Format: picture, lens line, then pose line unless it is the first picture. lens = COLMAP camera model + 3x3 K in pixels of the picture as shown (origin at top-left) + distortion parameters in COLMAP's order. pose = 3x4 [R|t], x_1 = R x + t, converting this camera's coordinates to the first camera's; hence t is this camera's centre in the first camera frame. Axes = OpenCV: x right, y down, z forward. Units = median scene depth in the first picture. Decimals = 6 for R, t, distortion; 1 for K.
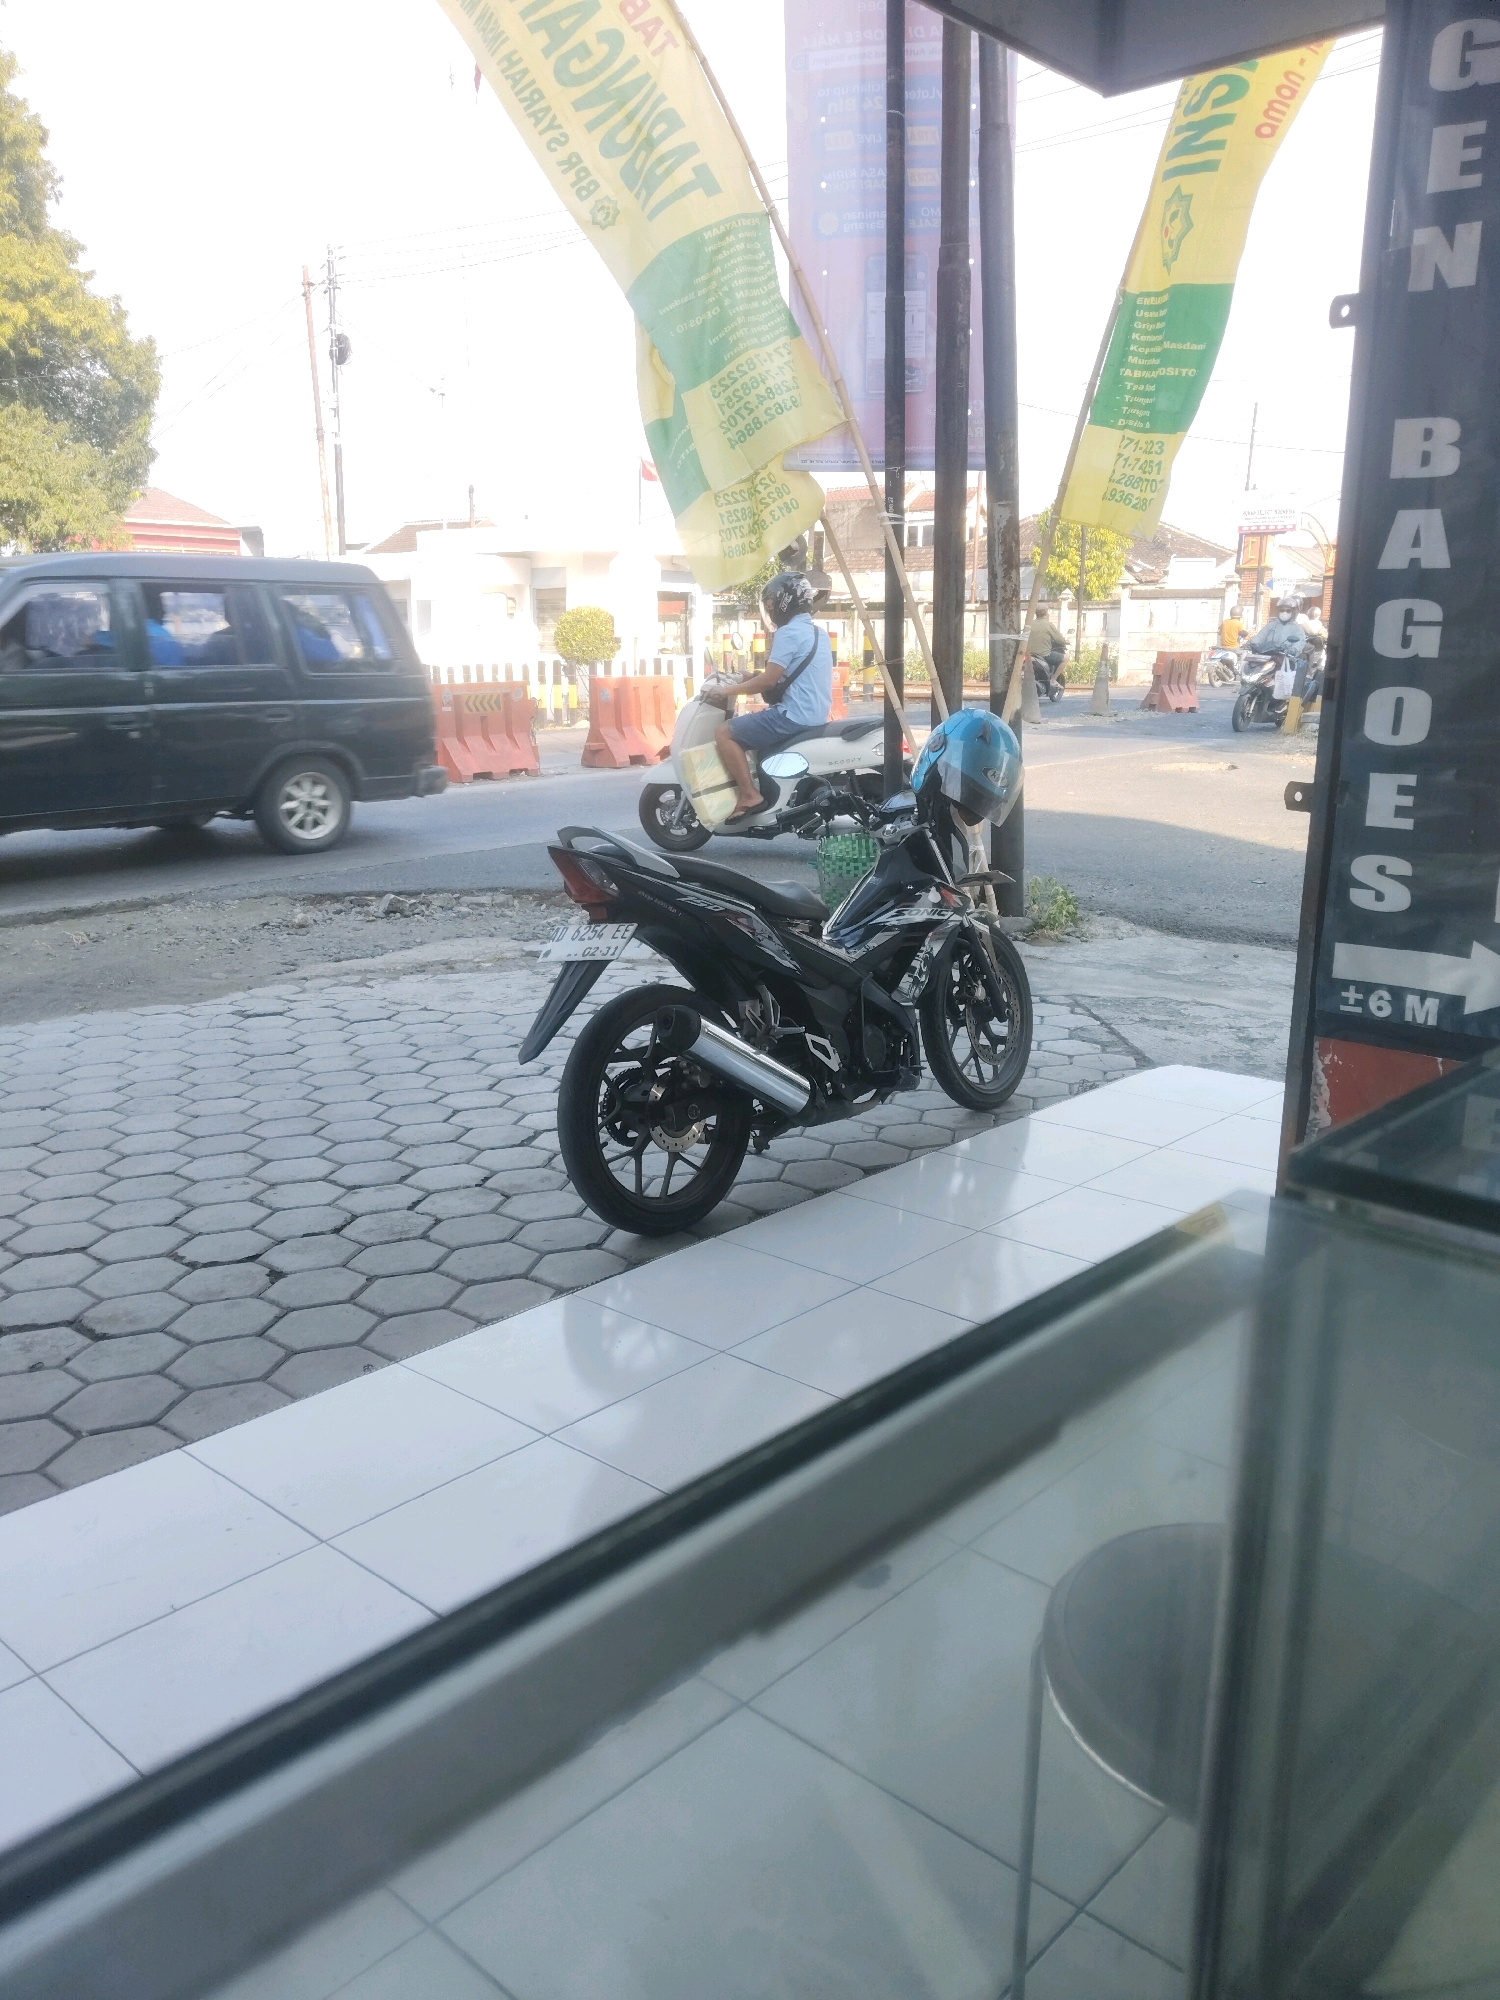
lens RADIAL K [[1585.6, 0, 726.2], [0, 1585.6, 1000.8], [0, 0, 1]] dist [0.034619, -0.043049]
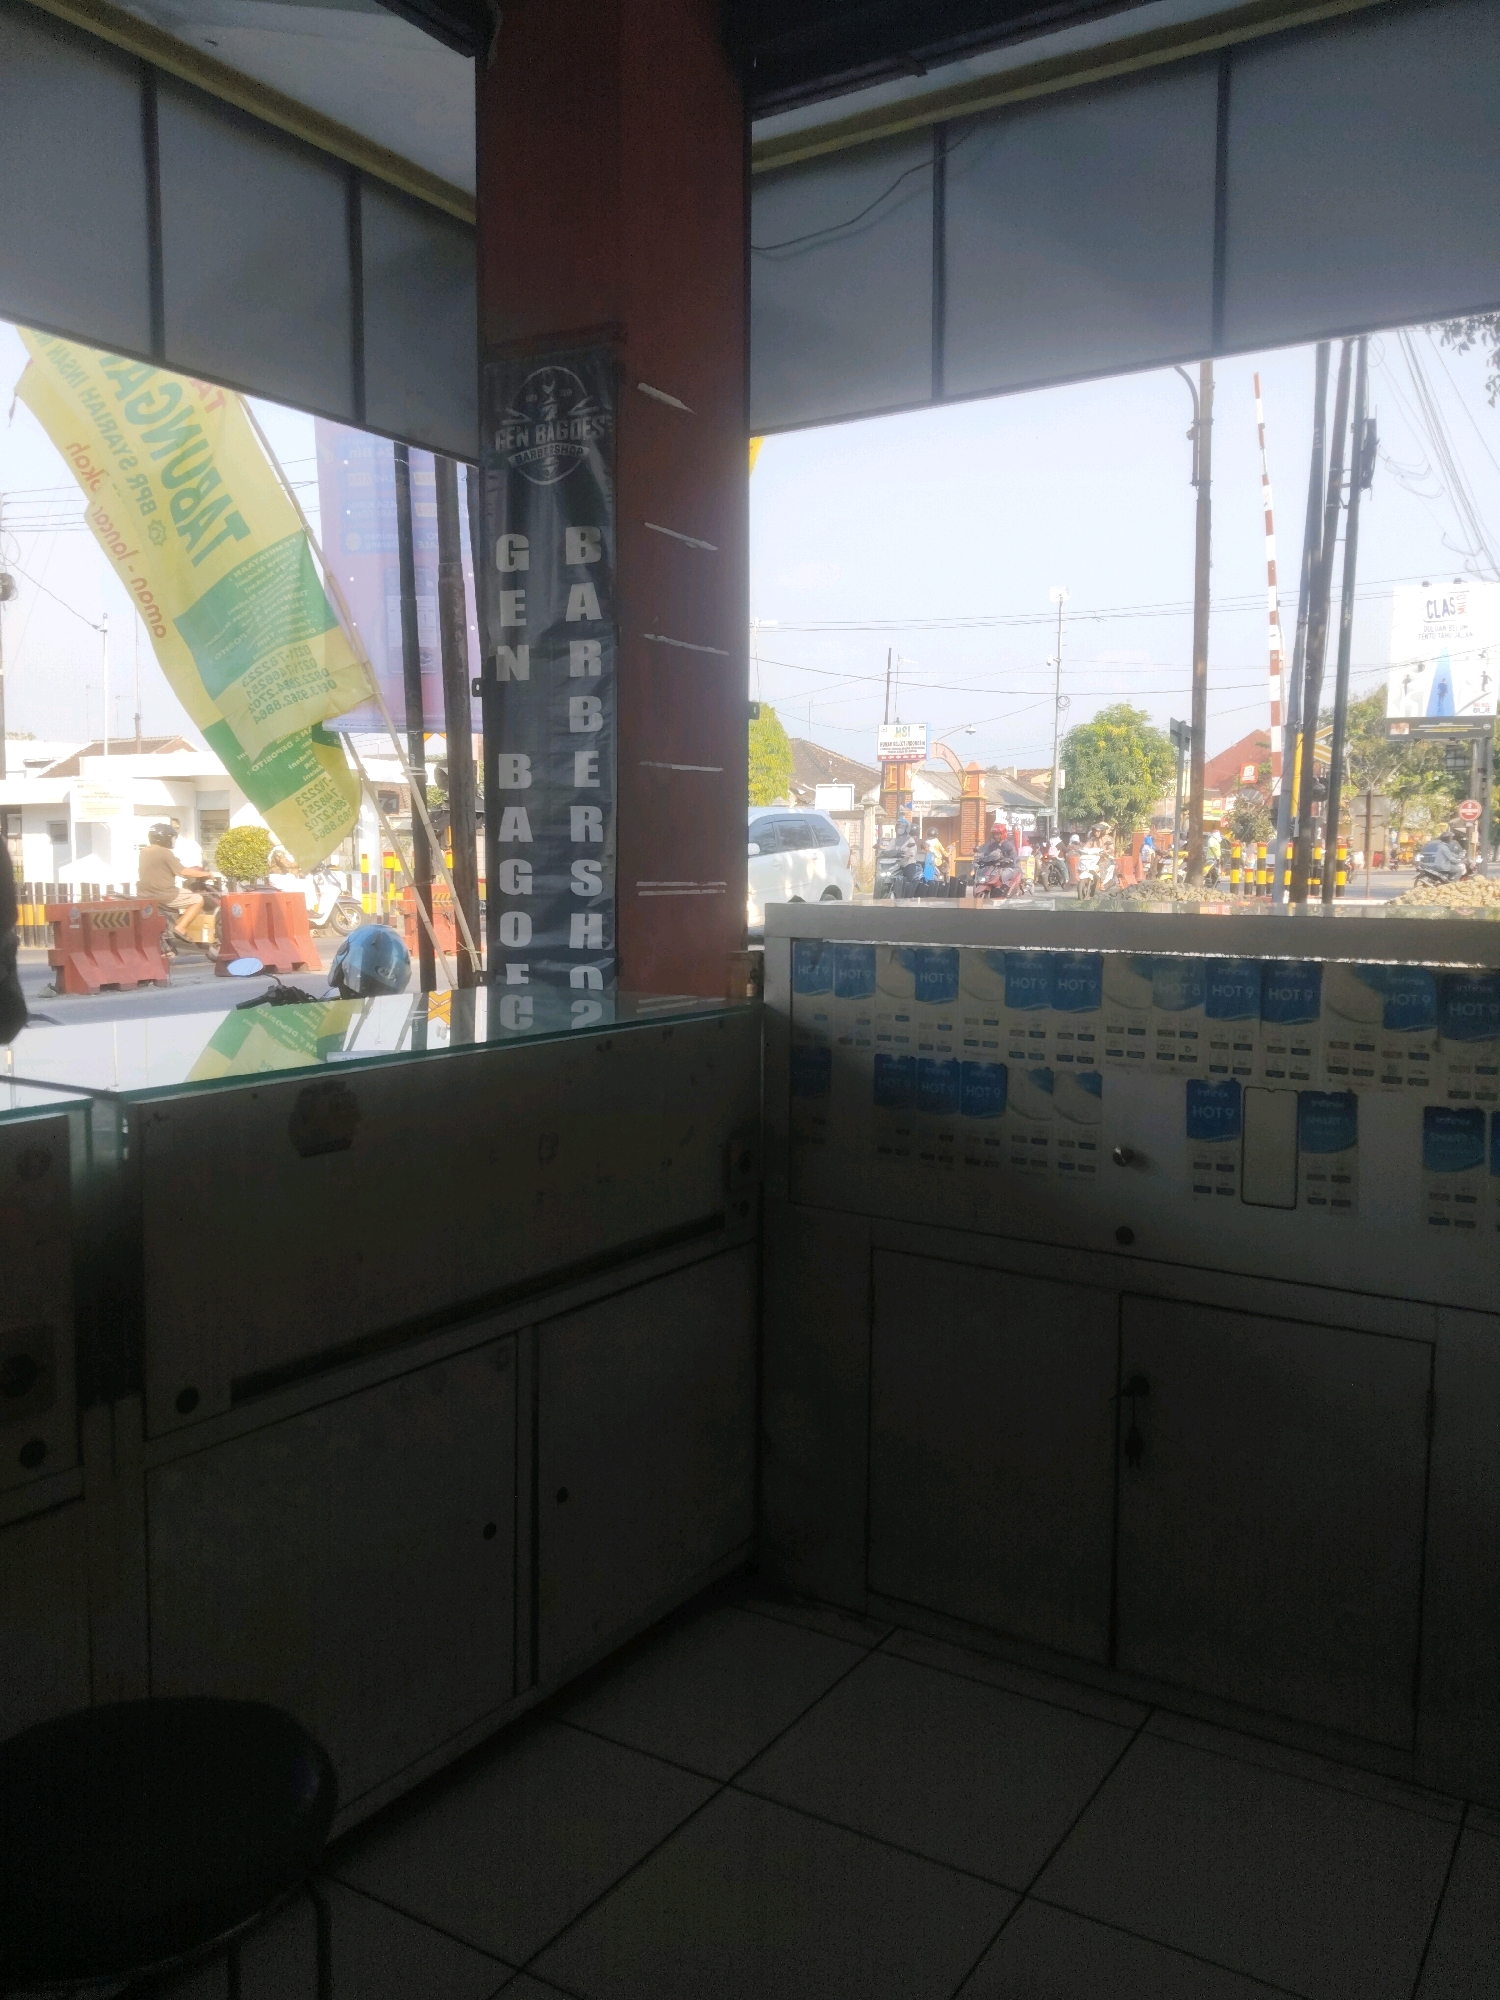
lens RADIAL K [[1585.6, 0, 746.8], [0, 1585.6, 1019.6], [0, 0, 1]] dist [0.034619, -0.043049]
pose [[0.982819, -0.022264, 0.183226, 0.131788], [0.043776, 0.992491, -0.114214, 0.040679], [-0.179307, 0.120272, 0.976414, -0.229920]]
